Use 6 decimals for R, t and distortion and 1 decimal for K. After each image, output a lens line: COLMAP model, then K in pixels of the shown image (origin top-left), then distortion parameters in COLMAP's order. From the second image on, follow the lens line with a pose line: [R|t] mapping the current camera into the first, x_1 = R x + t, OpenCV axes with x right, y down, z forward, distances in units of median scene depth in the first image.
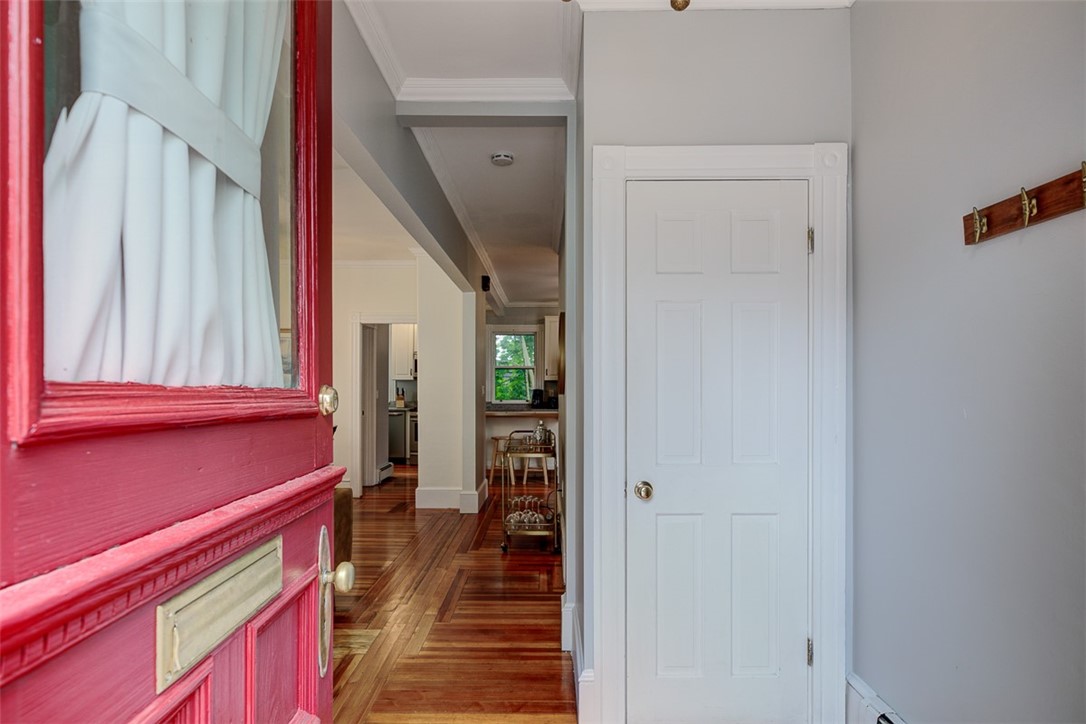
lens RADIAL K [[612.3, 0, 542.4], [0, 612.3, 386.0], [0, 0, 1]] dist [-0.000159, -0.000032]
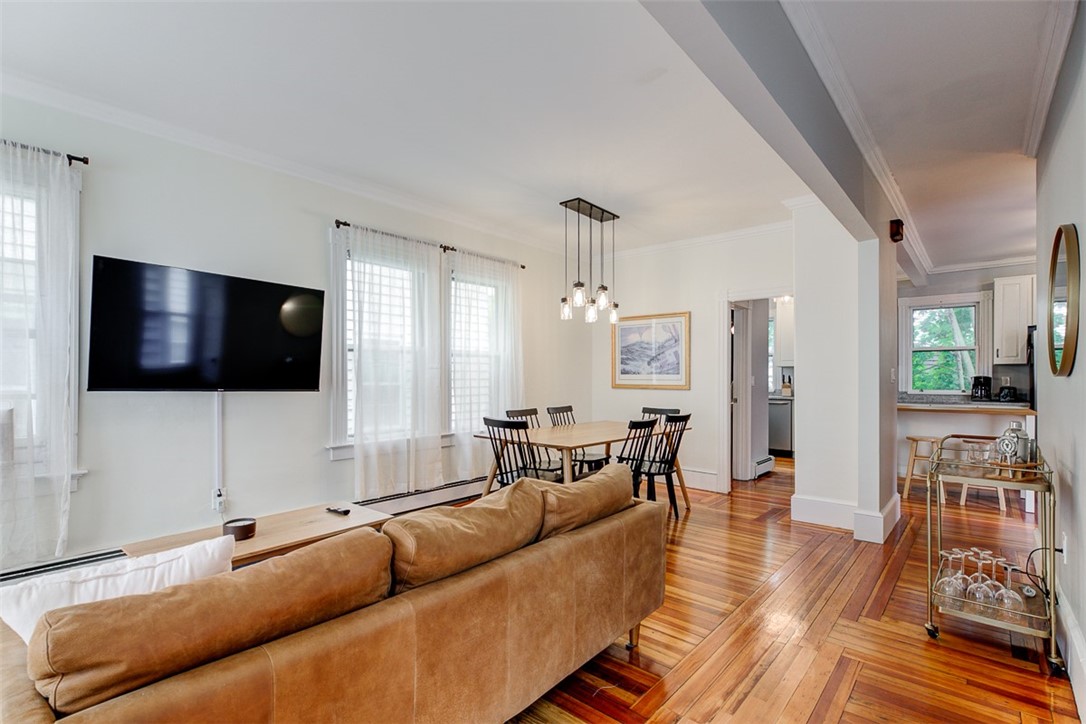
lens RADIAL K [[502.8, 0, 534.3], [0, 502.8, 378.0], [0, 0, 1]] dist [-0.003829, -0.000810]
pose [[0.749872, -0.001555, -0.661581, -0.019664], [0.001955, 0.999998, -0.000134, 0.010252], [0.661580, -0.001193, 0.749874, 0.252745]]
